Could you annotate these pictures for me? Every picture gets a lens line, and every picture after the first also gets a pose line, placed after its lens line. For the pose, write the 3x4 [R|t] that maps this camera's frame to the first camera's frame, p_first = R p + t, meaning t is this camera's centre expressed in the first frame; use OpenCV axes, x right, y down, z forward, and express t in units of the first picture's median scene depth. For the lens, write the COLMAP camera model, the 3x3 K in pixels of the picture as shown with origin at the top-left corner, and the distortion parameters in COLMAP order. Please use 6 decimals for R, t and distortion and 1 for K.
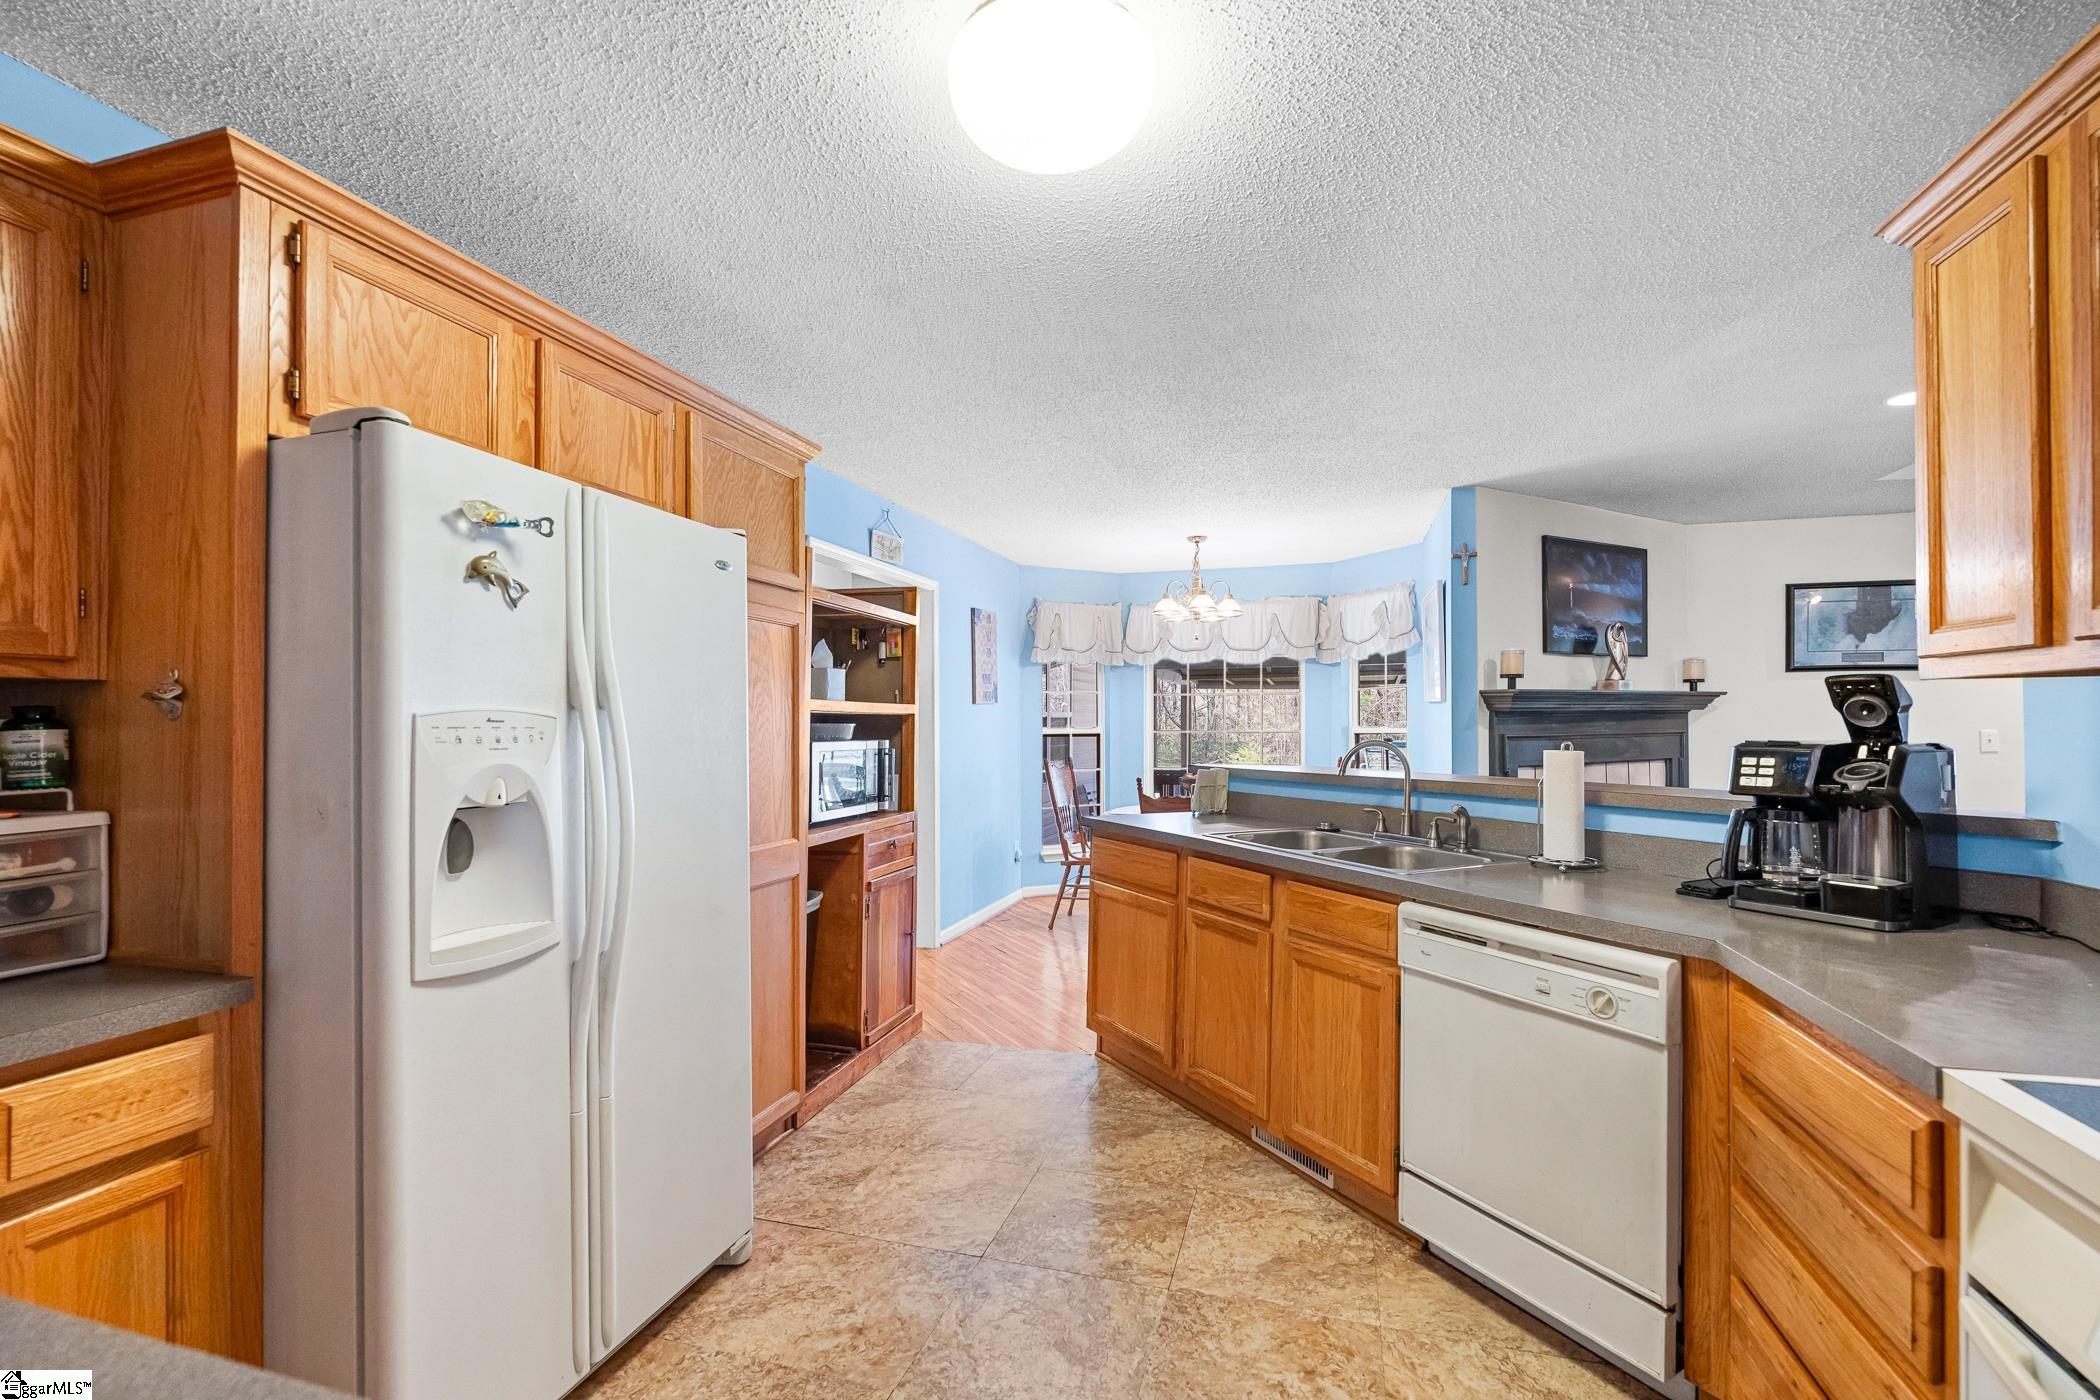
lens RADIAL K [[907.7, 0, 1063.3], [0, 907.7, 714.8], [0, 0, 1]] dist [-0.003519, -0.000432]
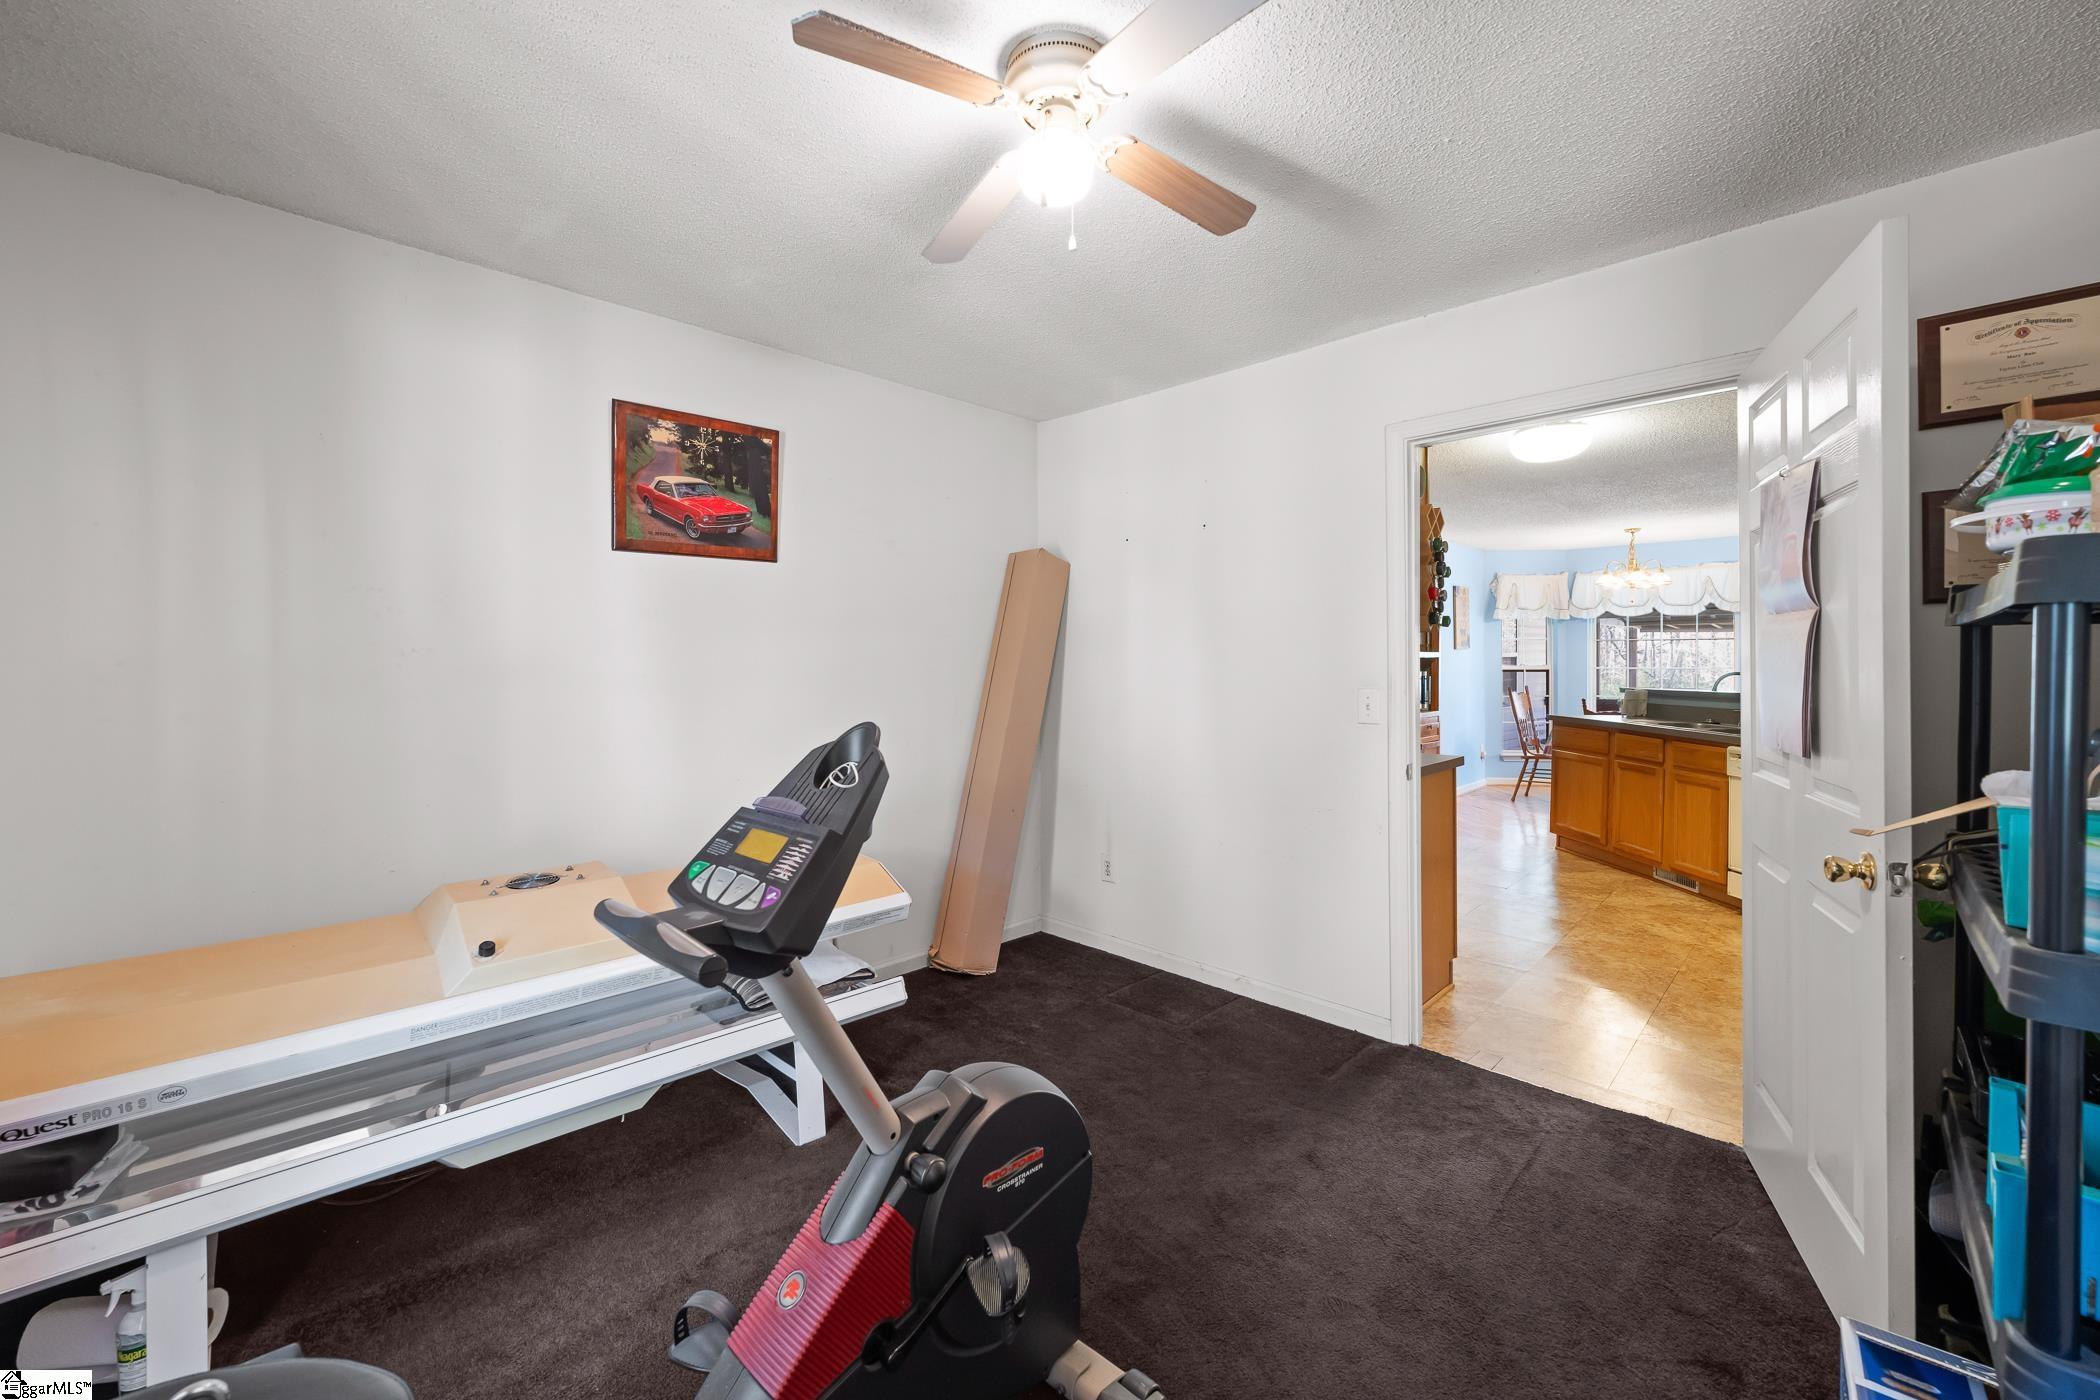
lens RADIAL K [[849.0, 0, 1037.8], [0, 849.0, 661.8], [0, 0, 1]] dist [-0.004807, 0.000527]
pose [[0.883754, -0.001933, -0.467949, -0.079236], [0.006703, 0.999941, 0.008529, -0.012332], [0.467905, -0.010675, 0.883715, -0.890601]]
